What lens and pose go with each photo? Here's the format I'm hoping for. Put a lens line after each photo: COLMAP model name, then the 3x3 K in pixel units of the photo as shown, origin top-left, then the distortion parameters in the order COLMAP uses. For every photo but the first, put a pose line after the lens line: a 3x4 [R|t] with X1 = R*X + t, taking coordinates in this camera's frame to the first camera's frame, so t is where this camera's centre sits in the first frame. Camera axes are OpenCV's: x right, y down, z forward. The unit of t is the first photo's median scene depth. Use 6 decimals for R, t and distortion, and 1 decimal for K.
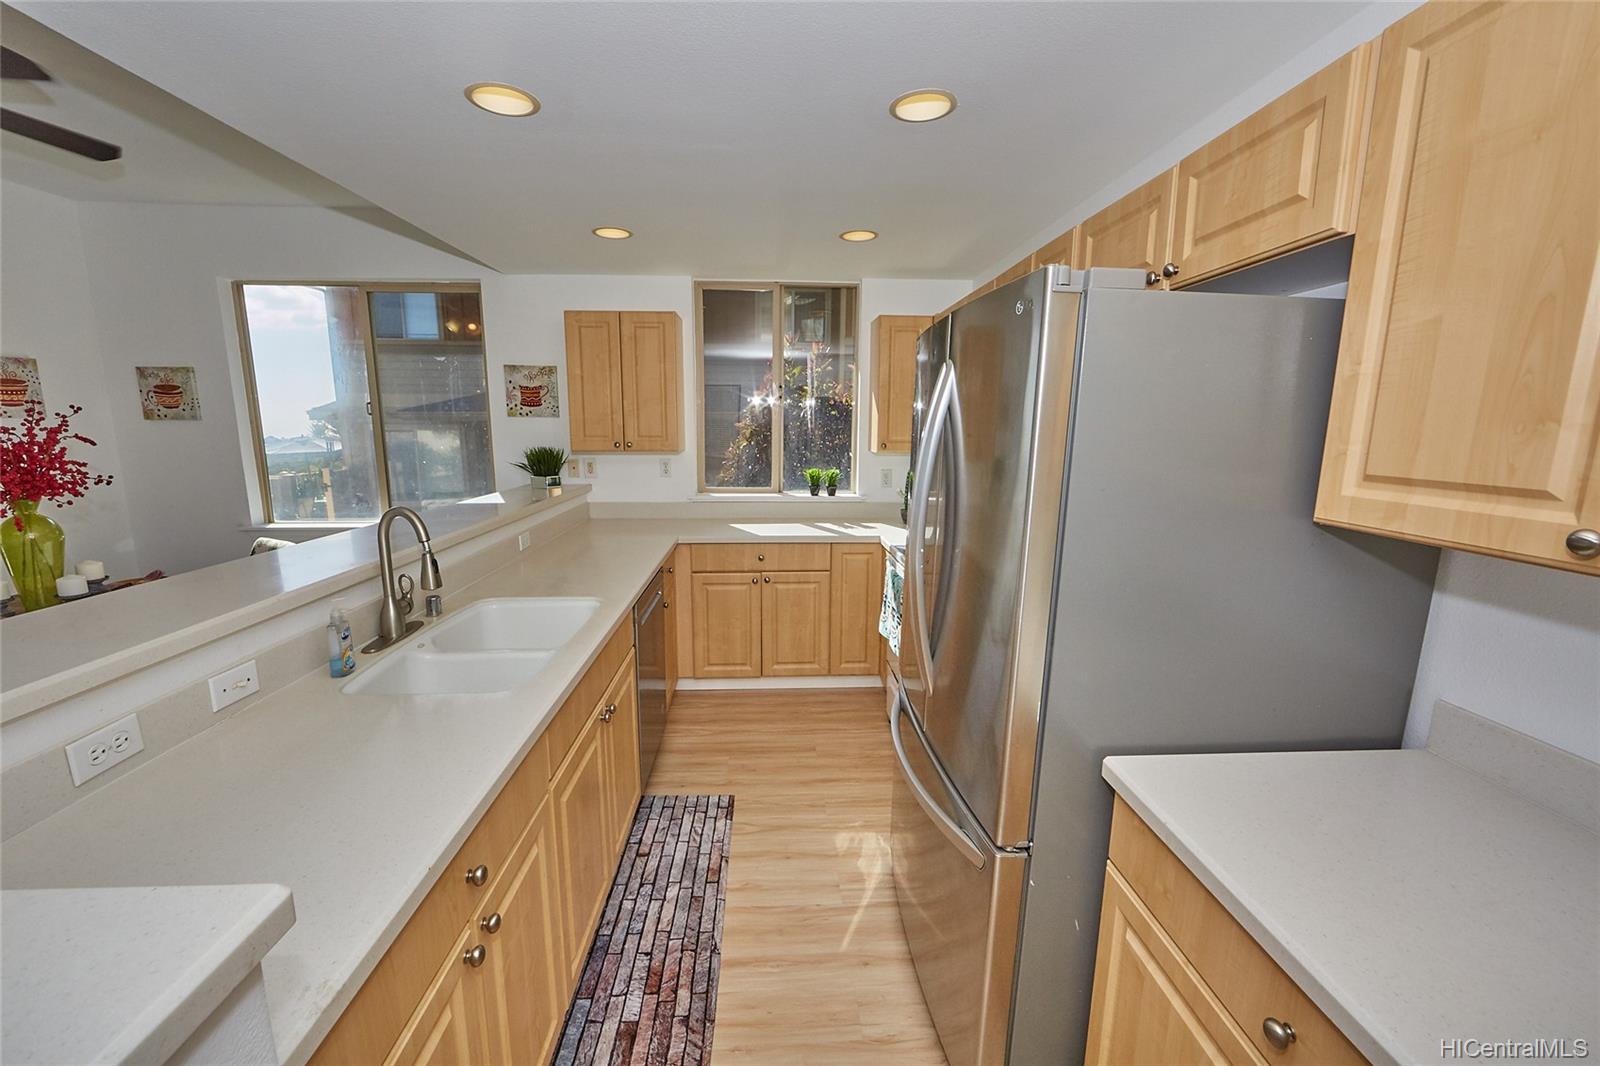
lens RADIAL K [[628.0, 0, 795.0], [0, 628.0, 535.3], [0, 0, 1]] dist [-0.009486, 0.000975]
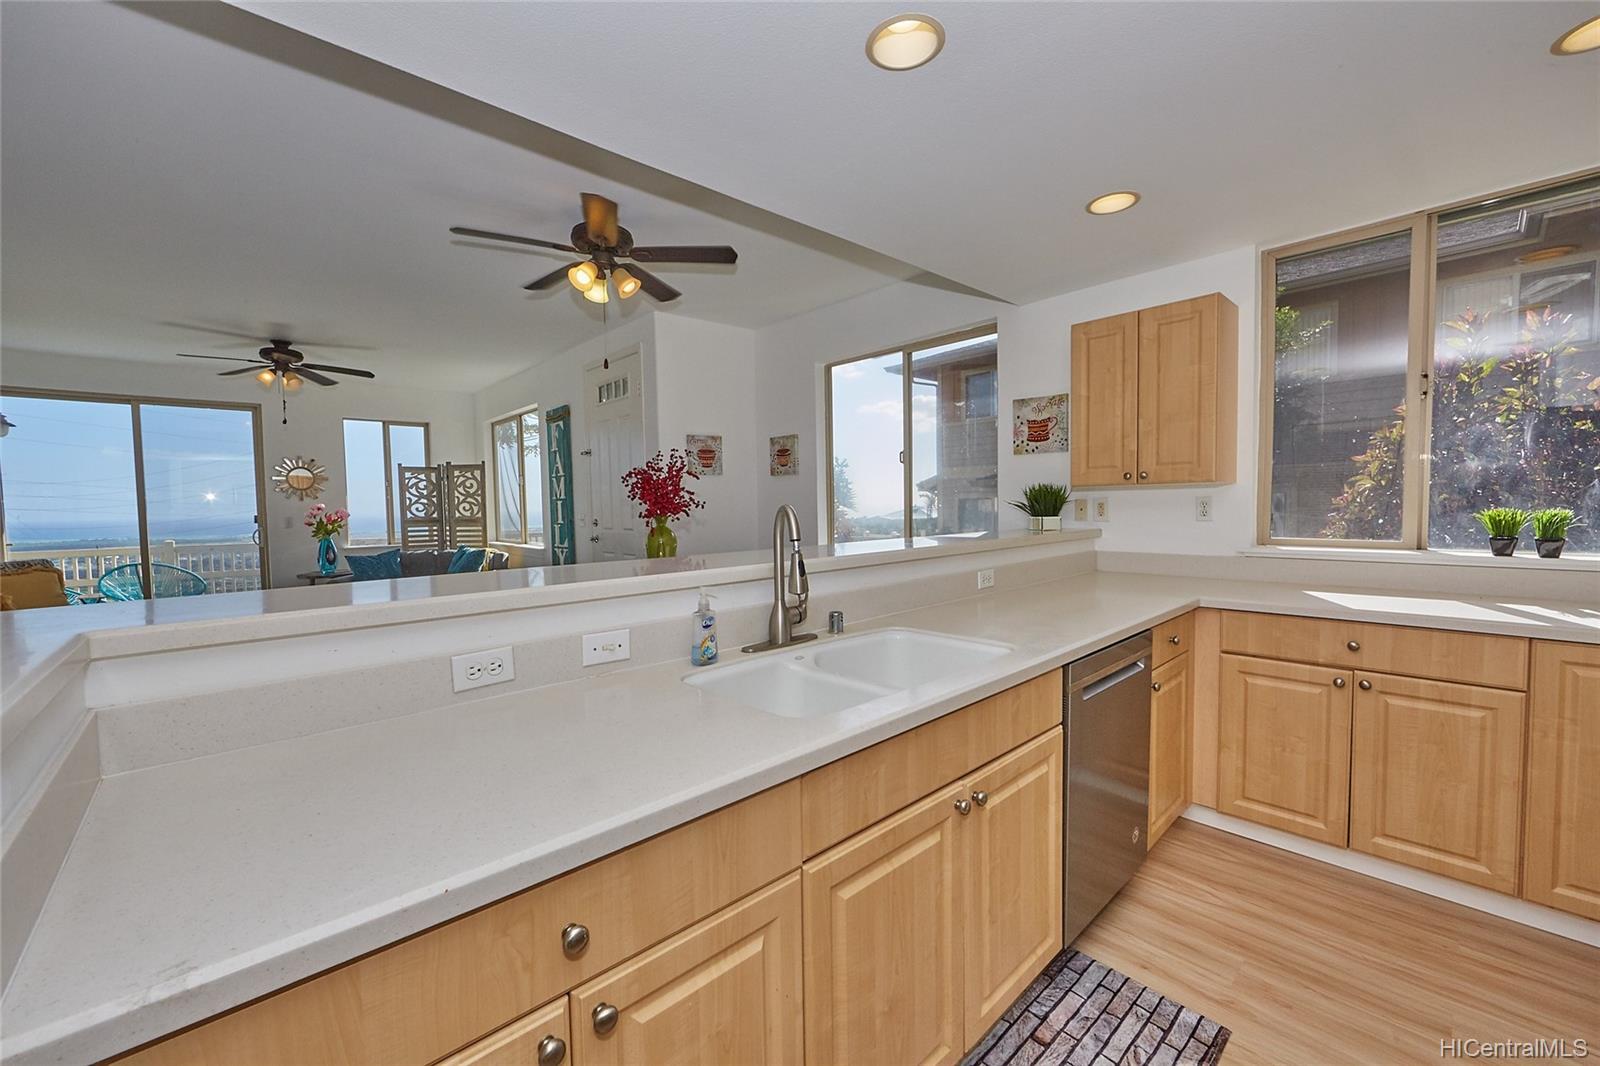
lens RADIAL K [[628.0, 0, 804.1], [0, 628.0, 533.5], [0, 0, 1]] dist [-0.009486, 0.000975]
pose [[0.644939, 0.019563, -0.763984, 0.059471], [-0.113165, 0.991097, -0.070152, 0.029639], [0.755809, 0.131700, 0.641410, 0.195223]]
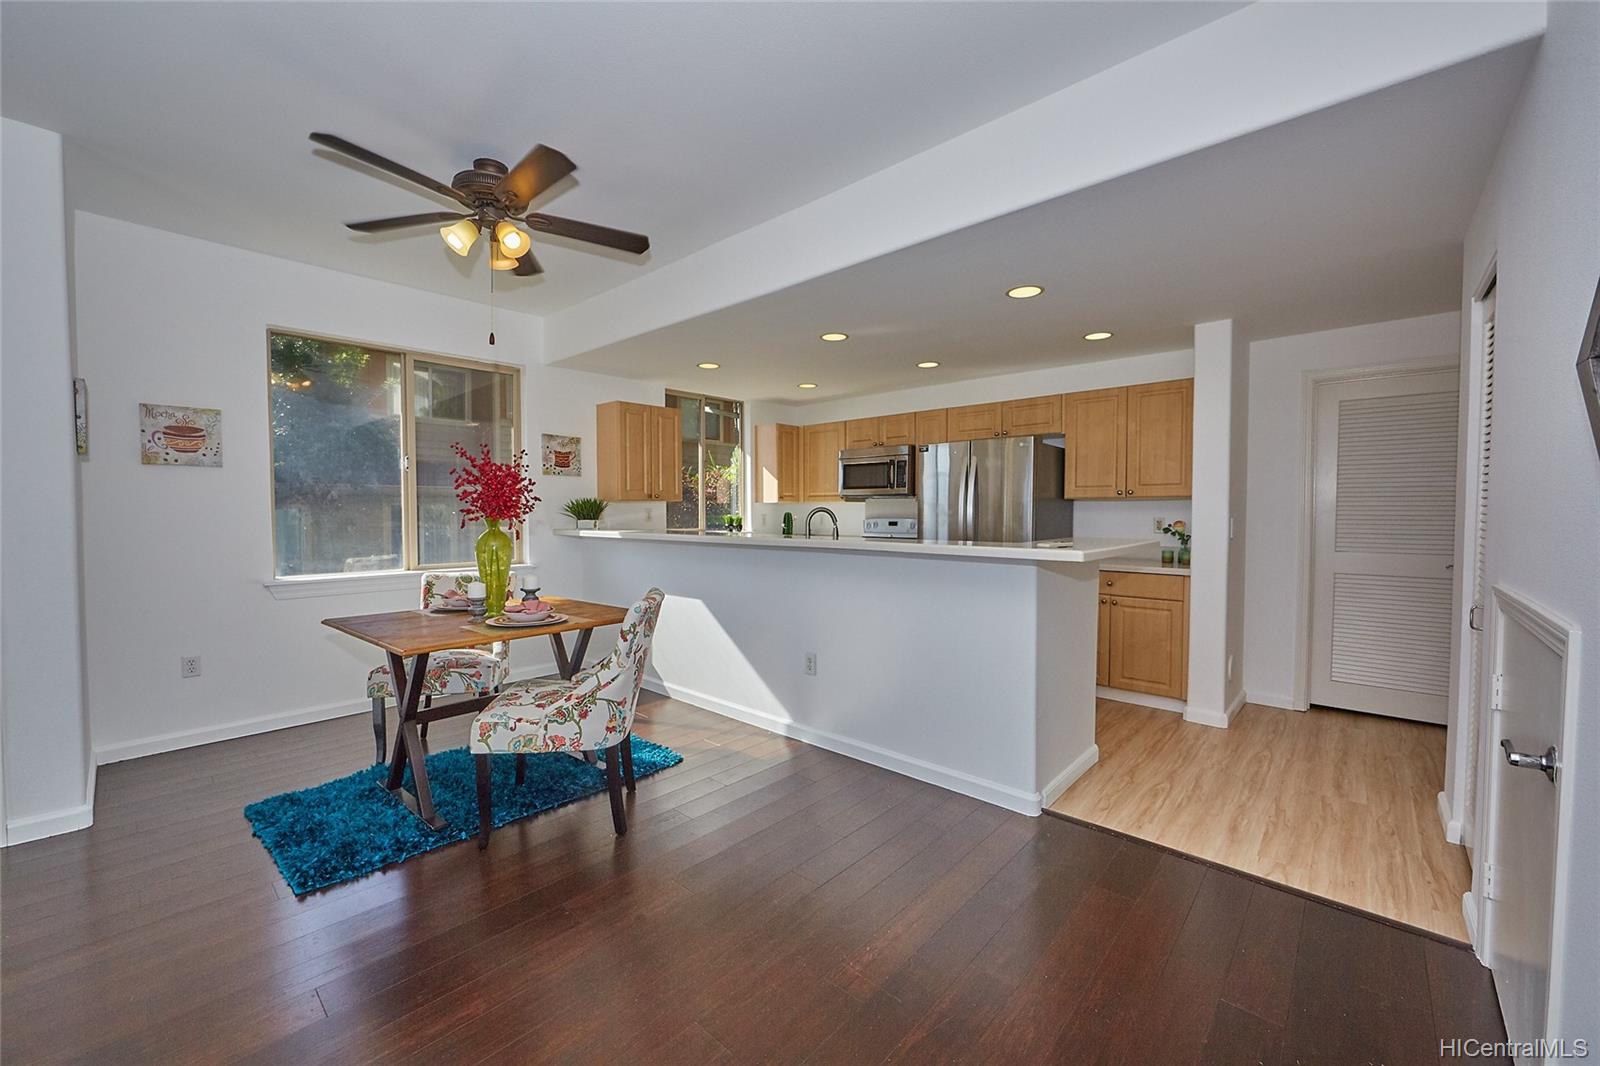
lens RADIAL K [[628.0, 0, 794.1], [0, 628.0, 532.6], [0, 0, 1]] dist [-0.009486, 0.000975]
pose [[0.713851, -0.032963, 0.699521, -1.050524], [0.128428, 0.988113, -0.084496, 0.099326], [-0.688421, 0.150156, 0.709599, -0.219014]]
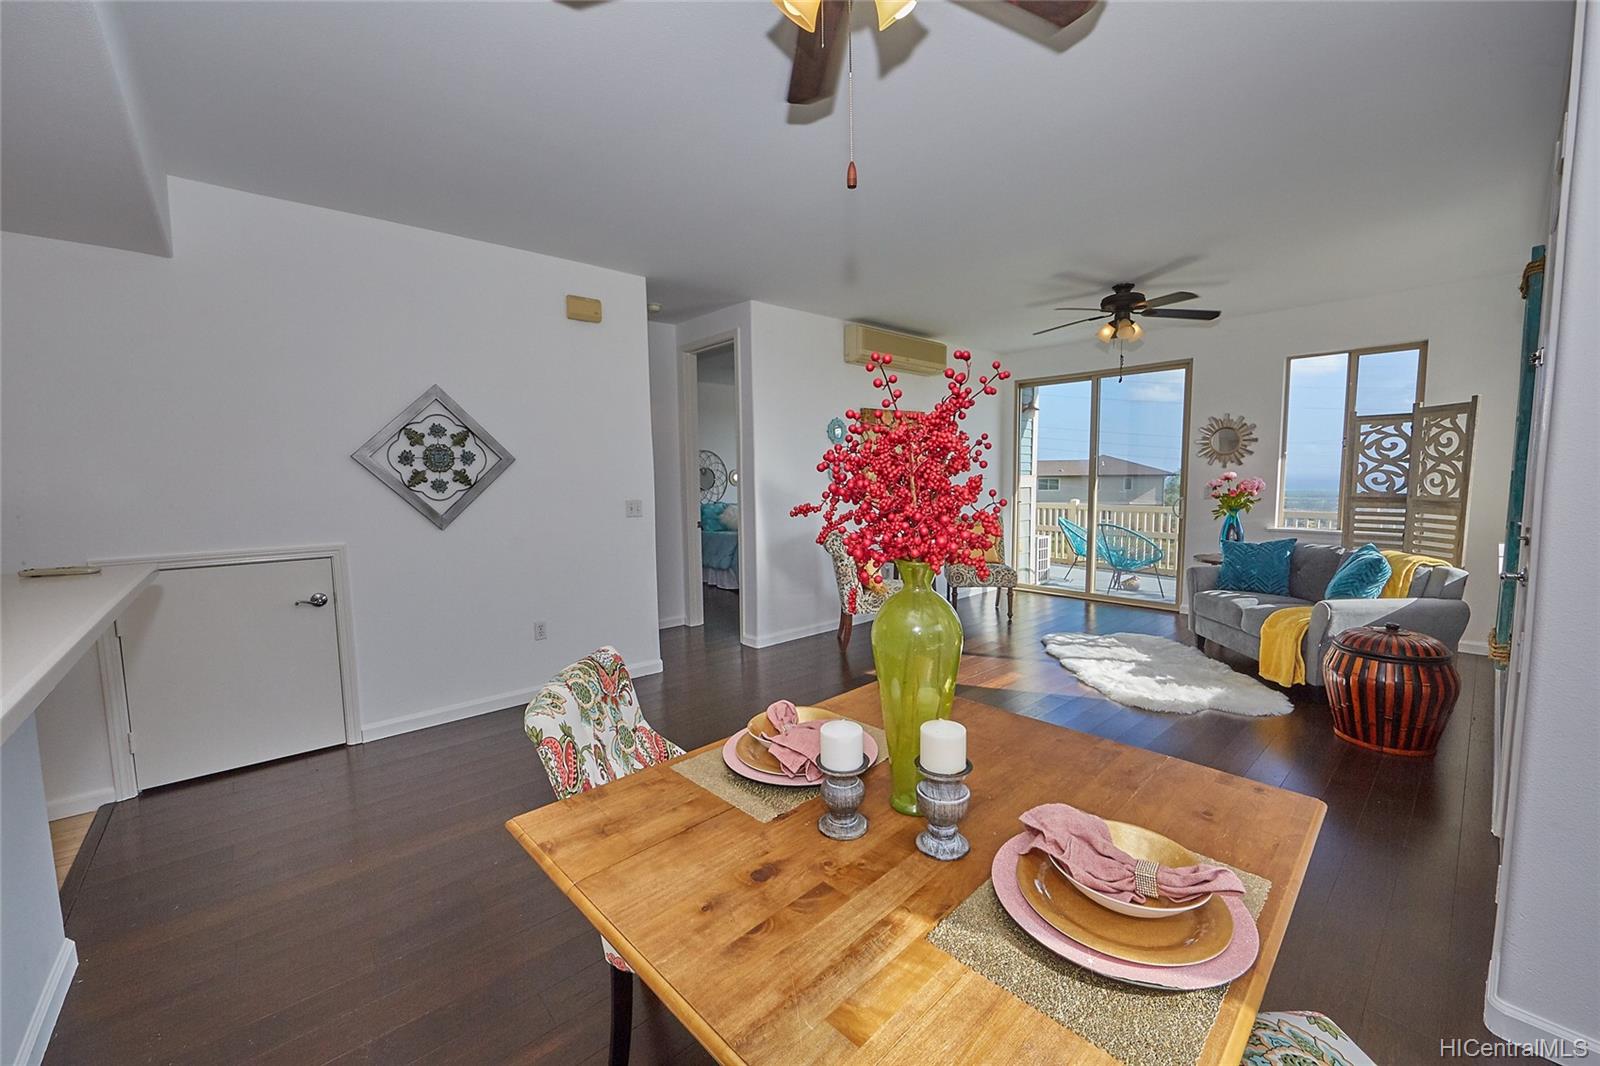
lens RADIAL K [[628.0, 0, 808.3], [0, 628.0, 529.3], [0, 0, 1]] dist [-0.009486, 0.000975]
pose [[-0.775172, 0.058175, -0.629066, -0.543744], [-0.104117, 0.970371, 0.218037, -0.113126], [0.623112, 0.234512, -0.746147, 0.806835]]
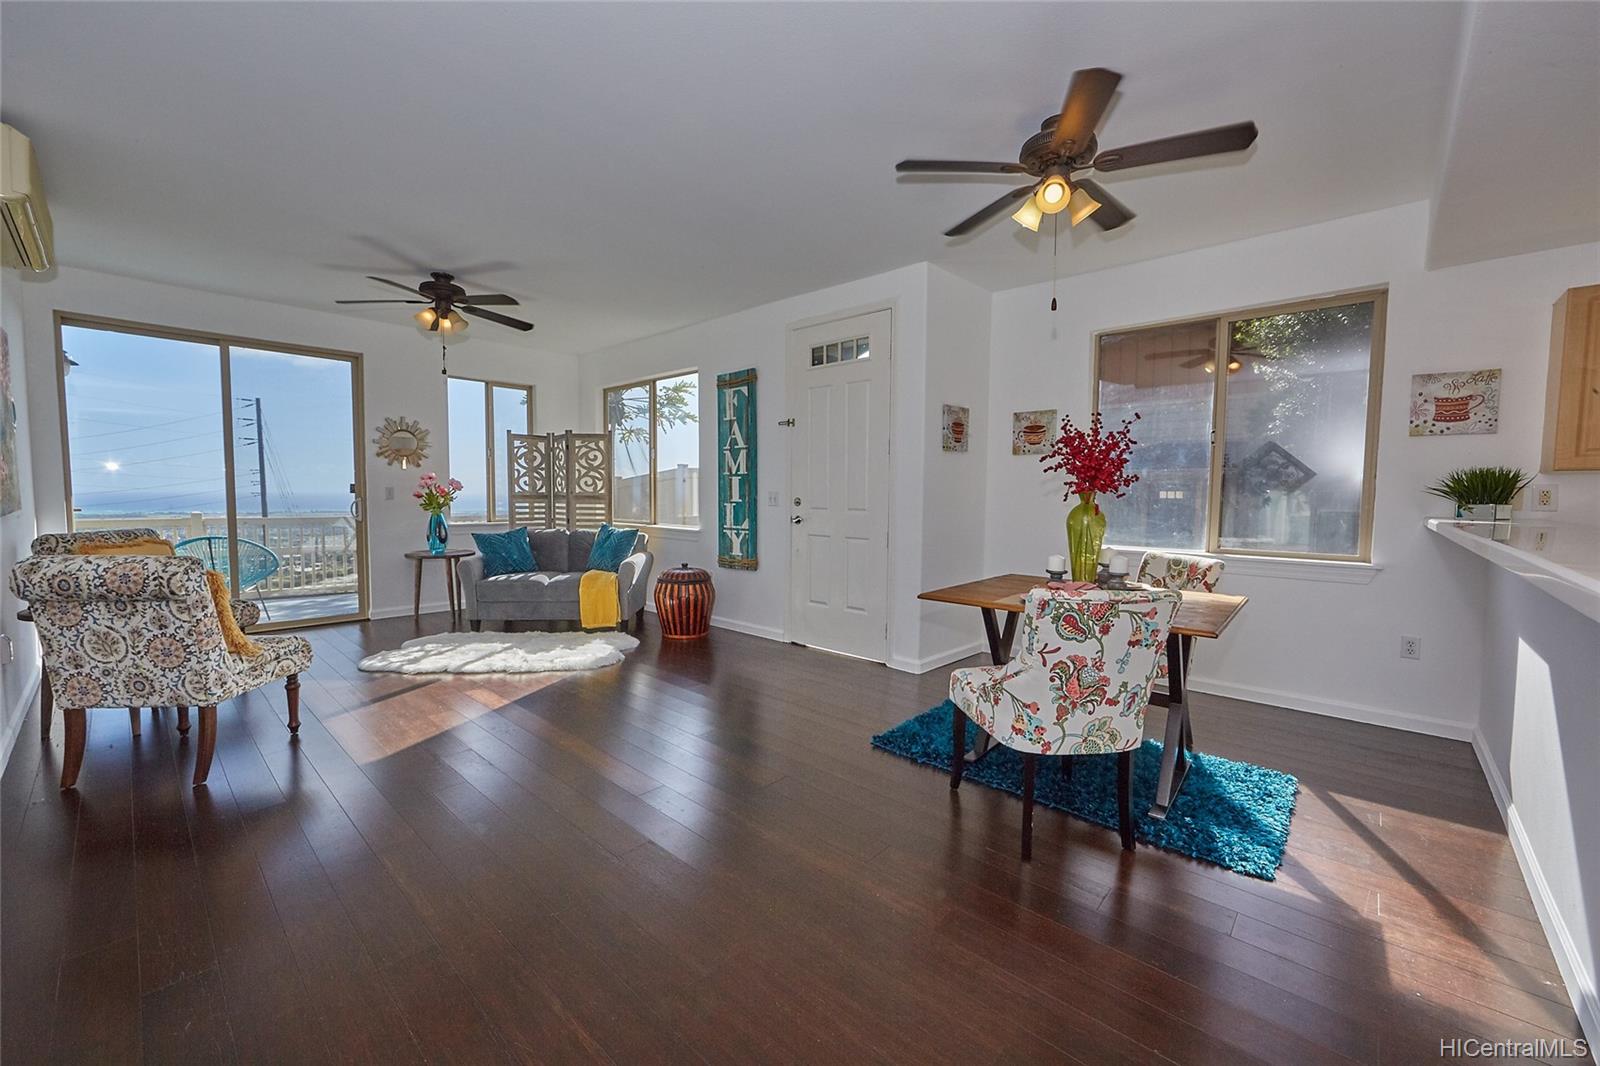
lens RADIAL K [[628.0, 0, 805.4], [0, 628.0, 529.0], [0, 0, 1]] dist [-0.009486, 0.000975]
pose [[0.704911, 0.041237, -0.708096, -0.466161], [-0.129400, 0.989031, -0.071220, 0.107229], [0.697392, 0.141832, 0.702515, -0.148714]]
